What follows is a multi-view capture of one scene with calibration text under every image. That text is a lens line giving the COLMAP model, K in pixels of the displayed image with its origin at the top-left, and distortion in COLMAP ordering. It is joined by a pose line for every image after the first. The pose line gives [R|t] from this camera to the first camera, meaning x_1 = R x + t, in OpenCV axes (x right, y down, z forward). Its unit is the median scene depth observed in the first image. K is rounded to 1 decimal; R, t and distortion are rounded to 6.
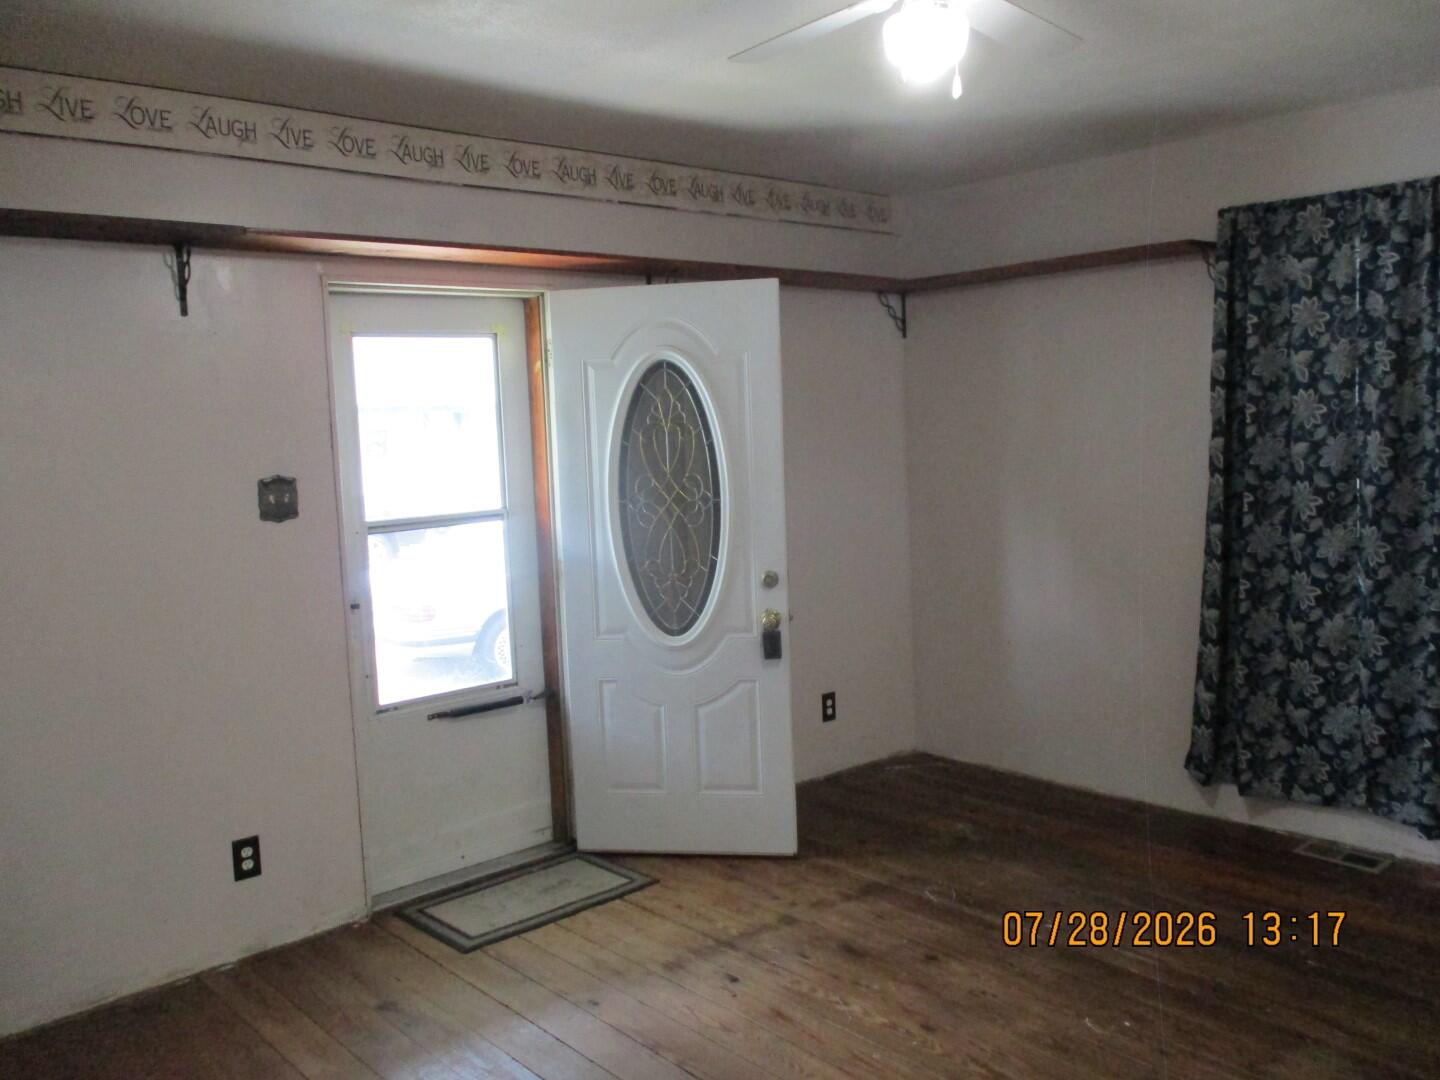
lens RADIAL K [[1124.4, 0, 720.1], [0, 1124.4, 532.5], [0, 0, 1]] dist [0.028070, -0.001888]
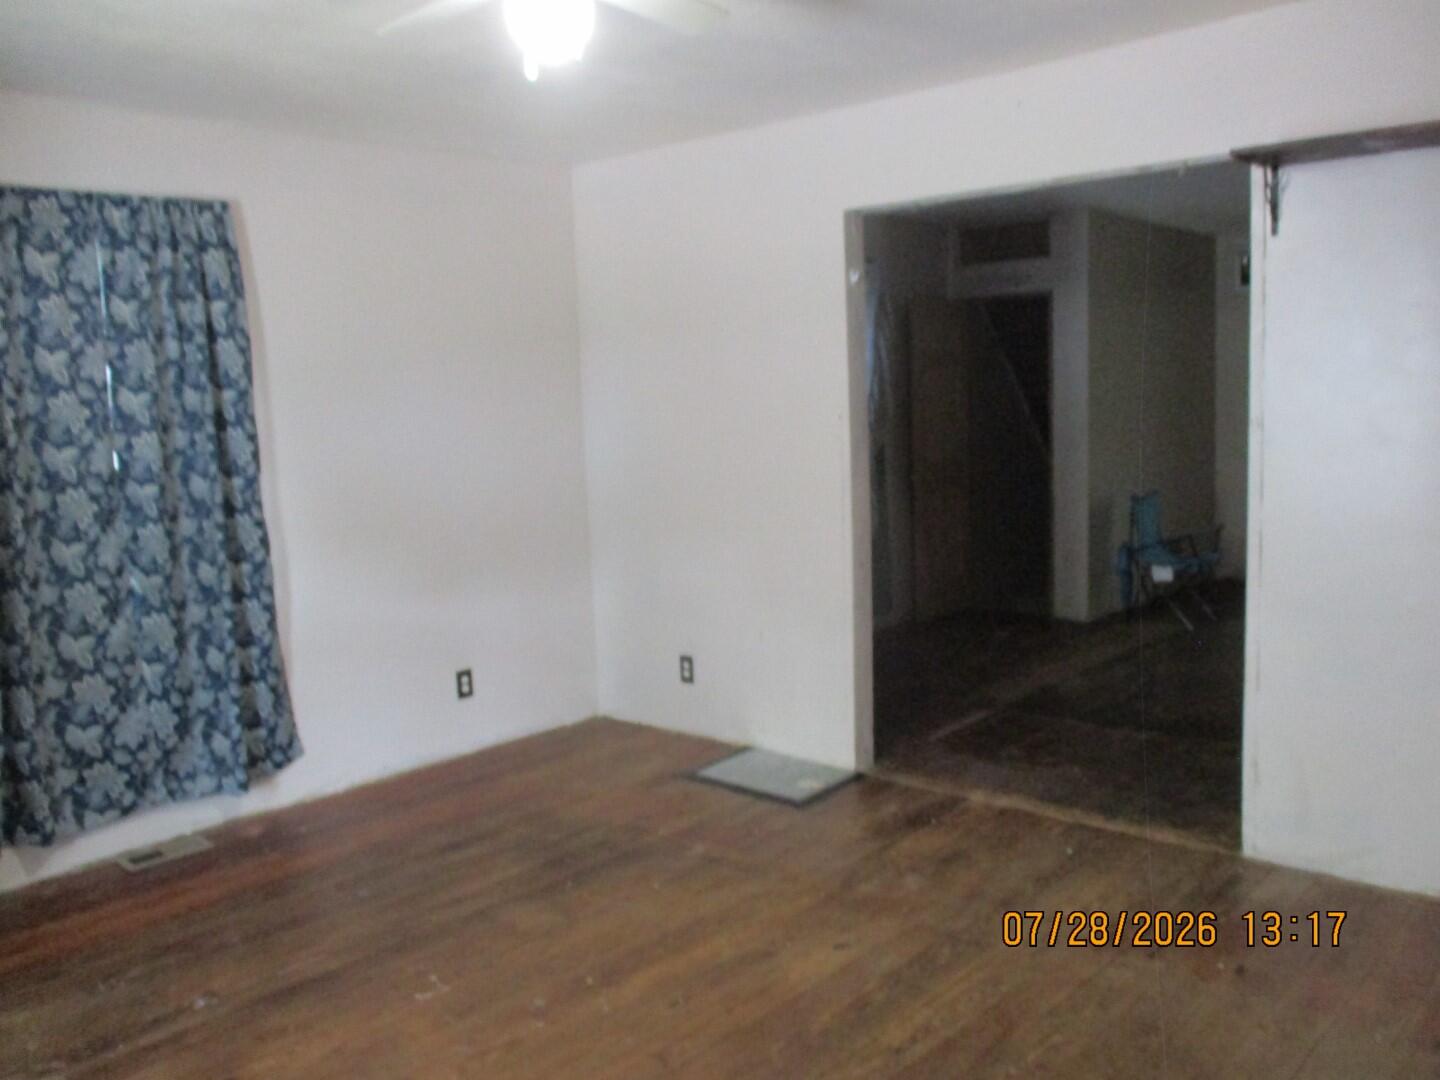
lens RADIAL K [[1231.0, 0, 700.7], [0, 1231.0, 538.2], [0, 0, 1]] dist [-0.011400, -0.008983]
pose [[-0.052213, -0.098274, 0.993789, -0.543347], [0.137792, 0.984919, 0.104636, -0.040339], [-0.989084, 0.142400, -0.037884, 0.533885]]
